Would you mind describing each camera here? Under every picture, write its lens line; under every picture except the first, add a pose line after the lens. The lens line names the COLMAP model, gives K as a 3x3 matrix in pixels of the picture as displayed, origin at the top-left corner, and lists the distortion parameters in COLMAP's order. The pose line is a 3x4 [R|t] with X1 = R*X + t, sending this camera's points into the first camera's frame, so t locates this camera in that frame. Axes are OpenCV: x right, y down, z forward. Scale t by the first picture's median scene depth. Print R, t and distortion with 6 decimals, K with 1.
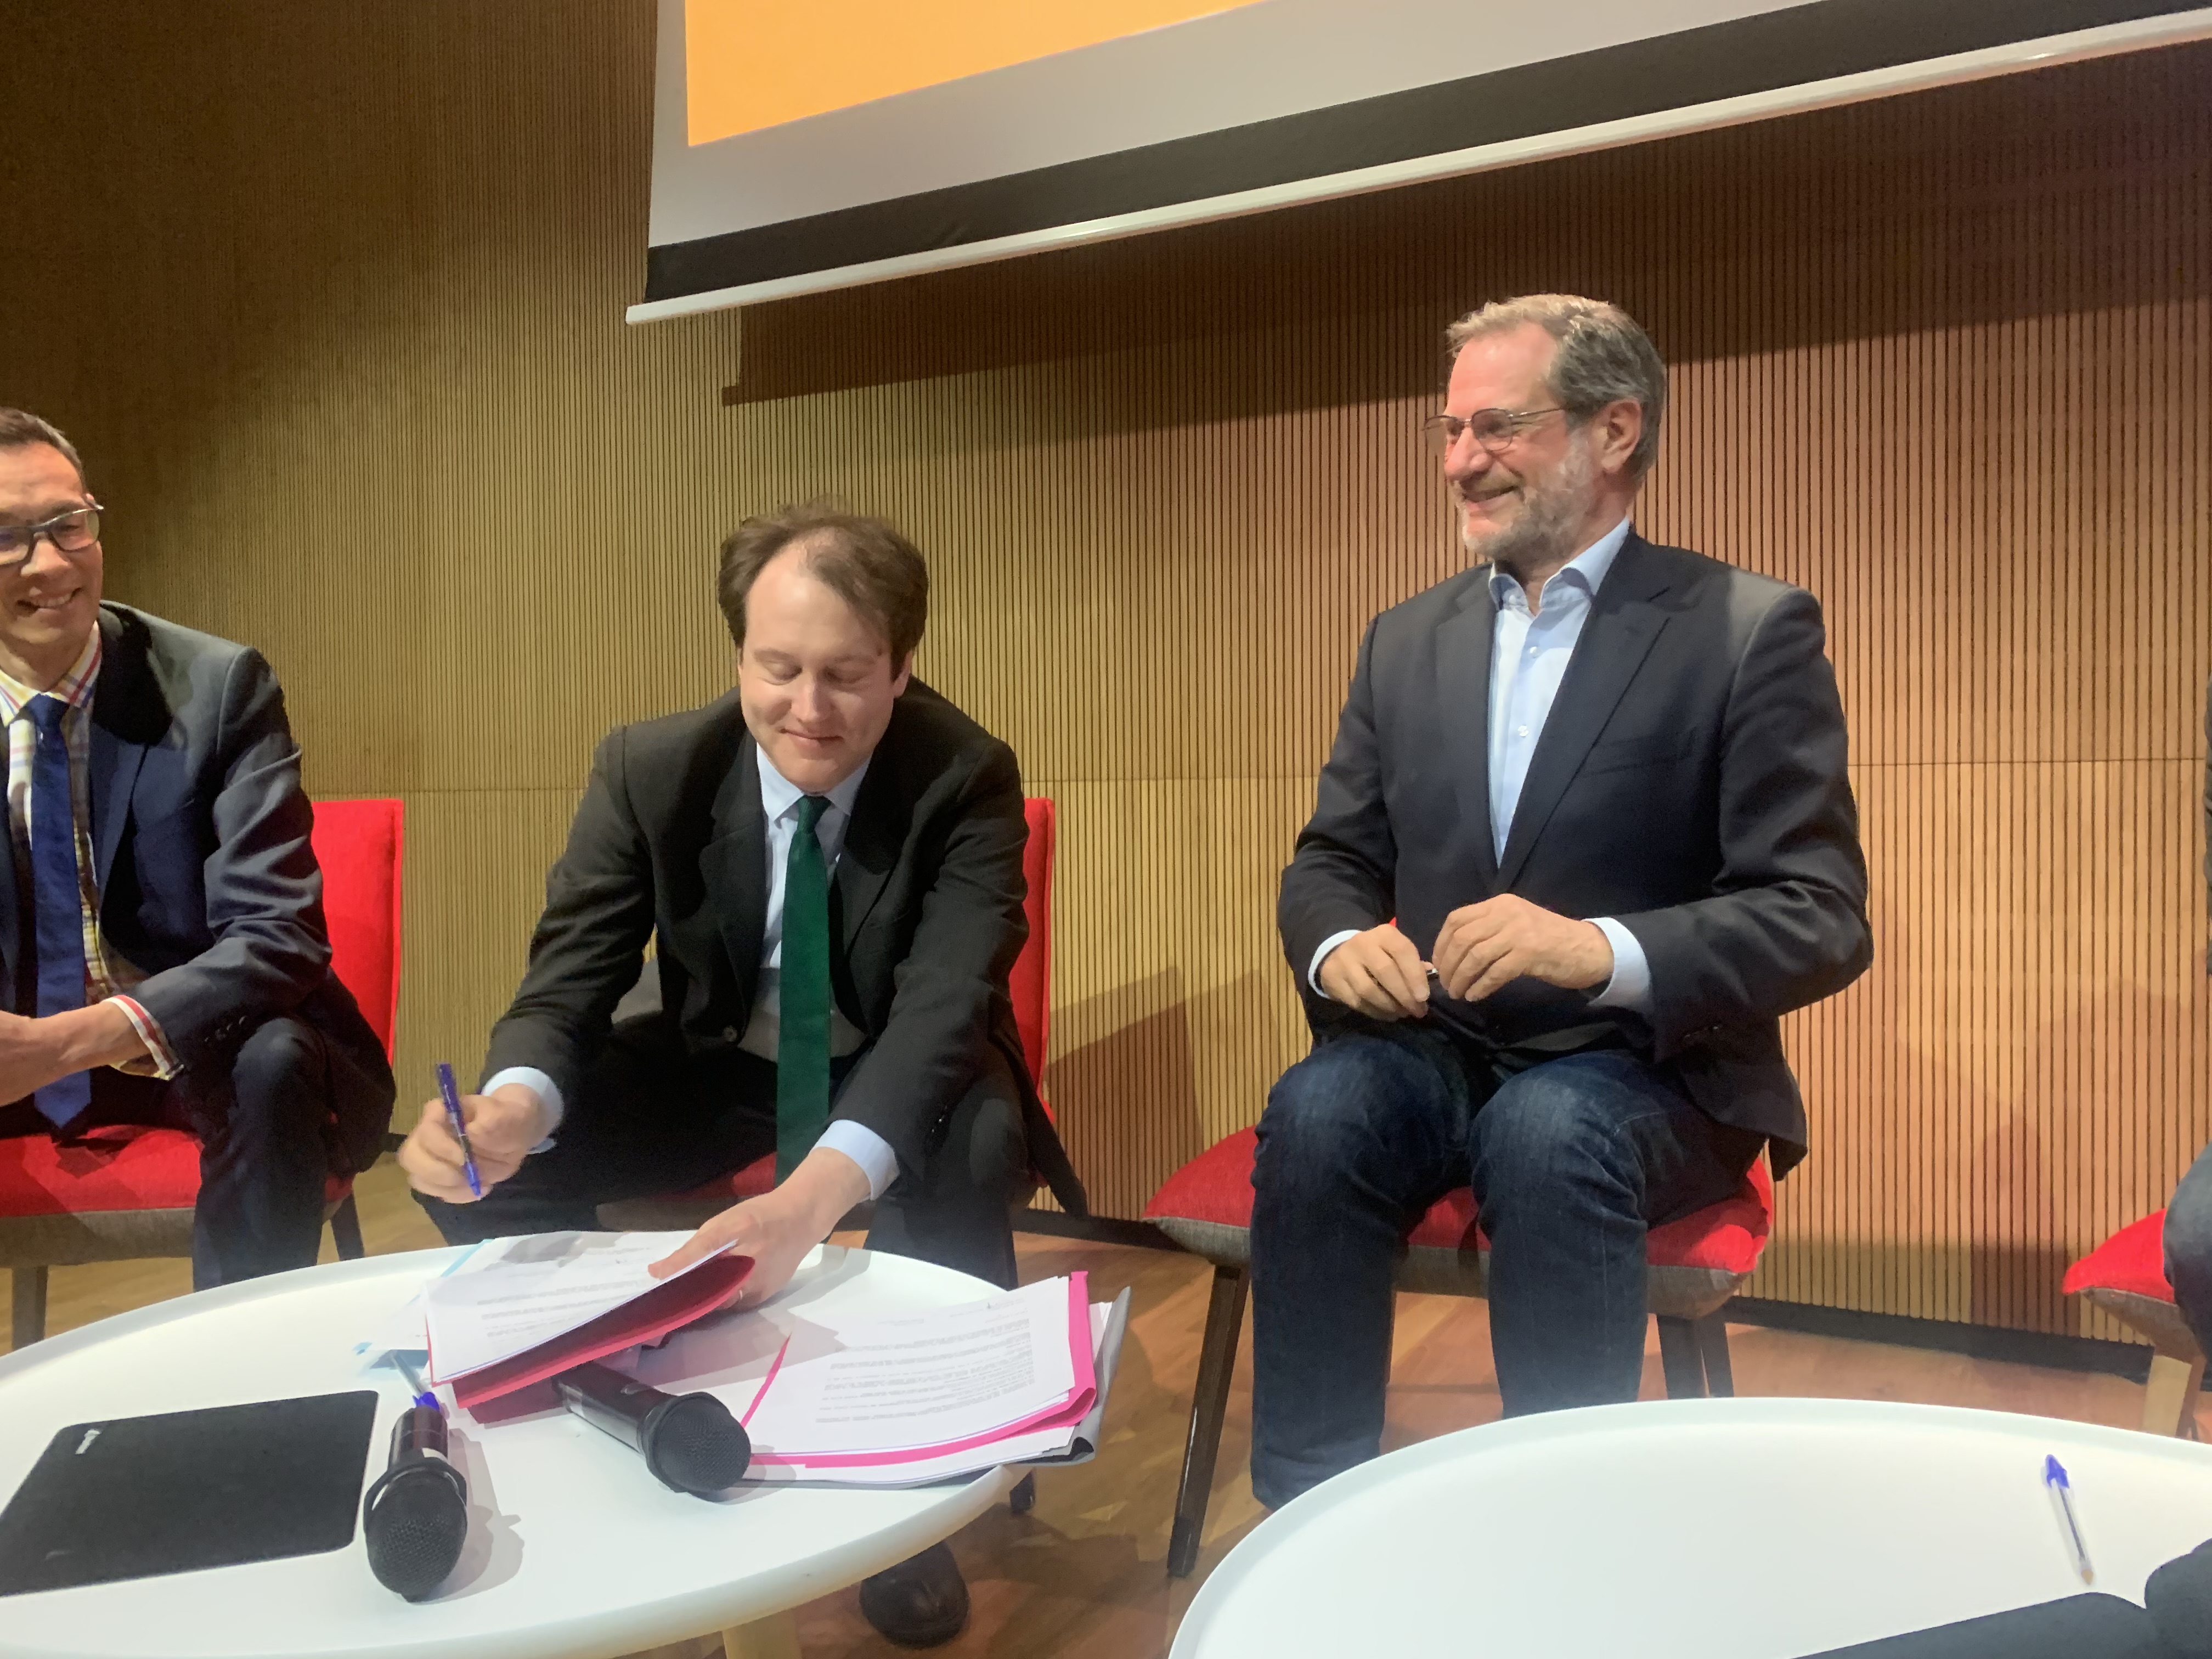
lens RADIAL K [[1674.8, 0, 1106.0], [0, 1674.8, 829.5], [0, 0, 1]] dist [0.047225, 0.000437]
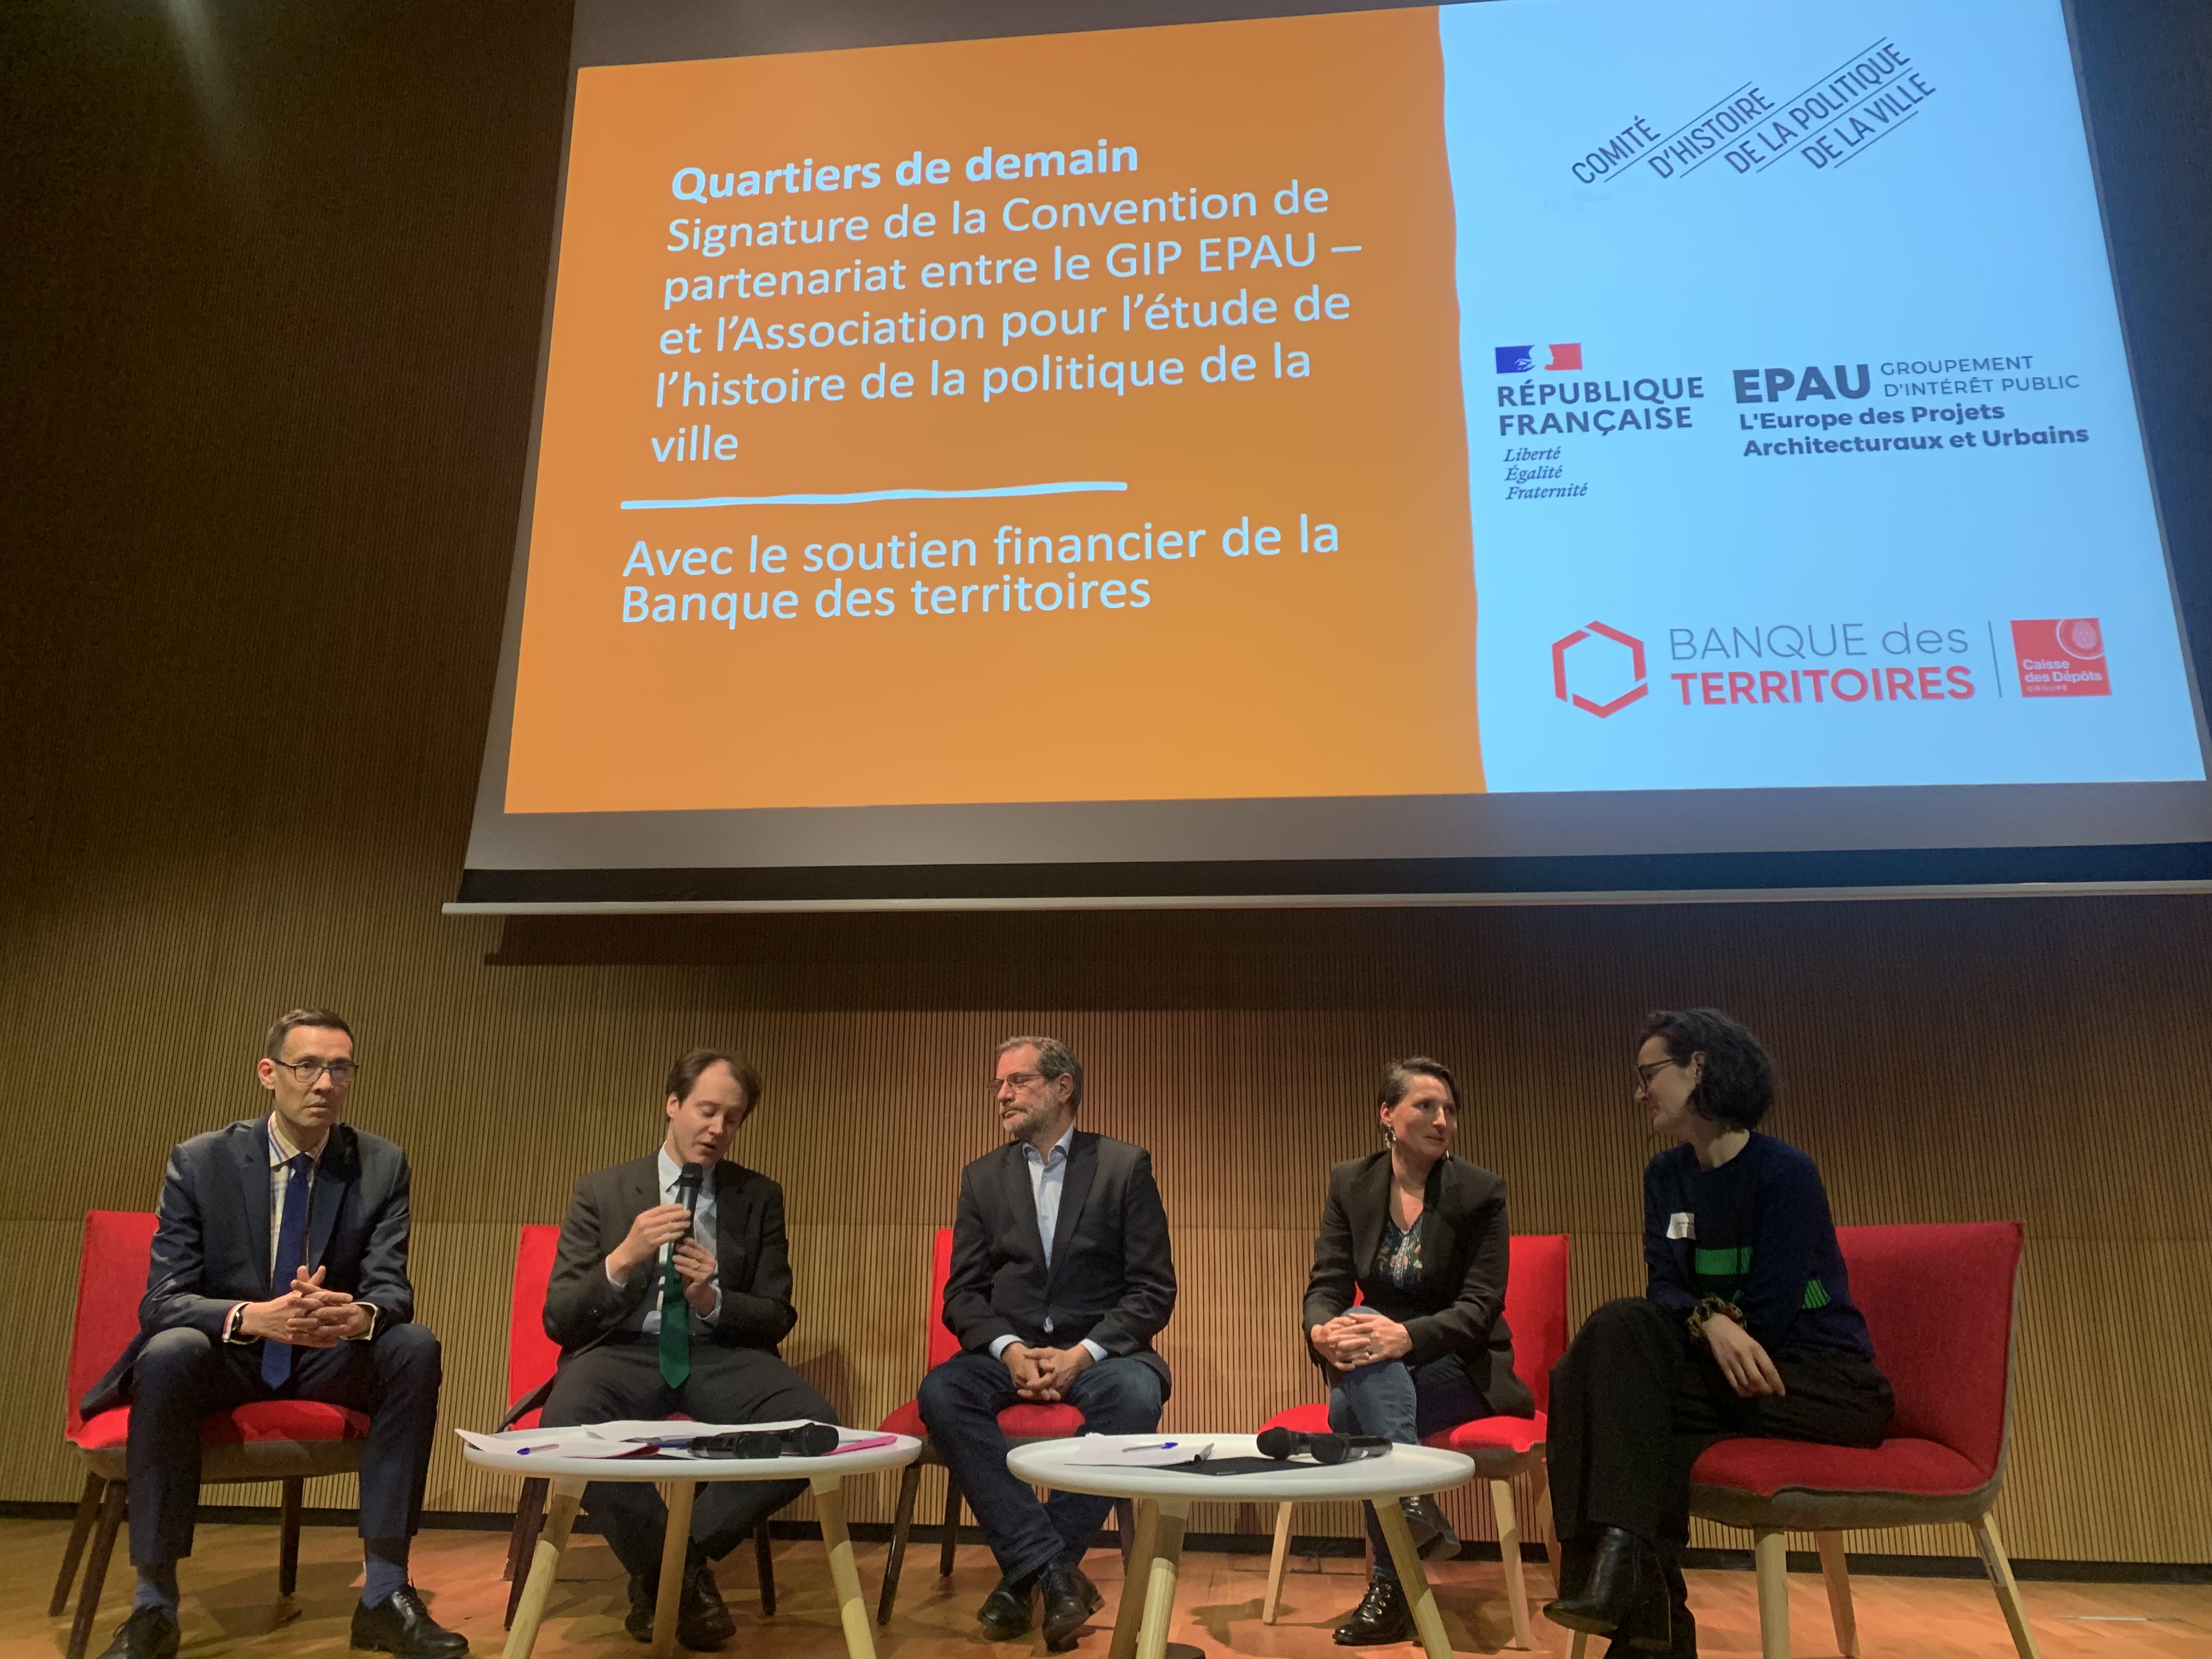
lens RADIAL K [[1674.8, 0, 1106.0], [0, 1674.8, 829.5], [0, 0, 1]] dist [0.047225, 0.000437]
pose [[0.928729, 0.107052, 0.354969, -0.371326], [-0.015624, 0.967859, -0.251009, 0.004891], [-0.370431, 0.227573, 0.900551, -0.852524]]
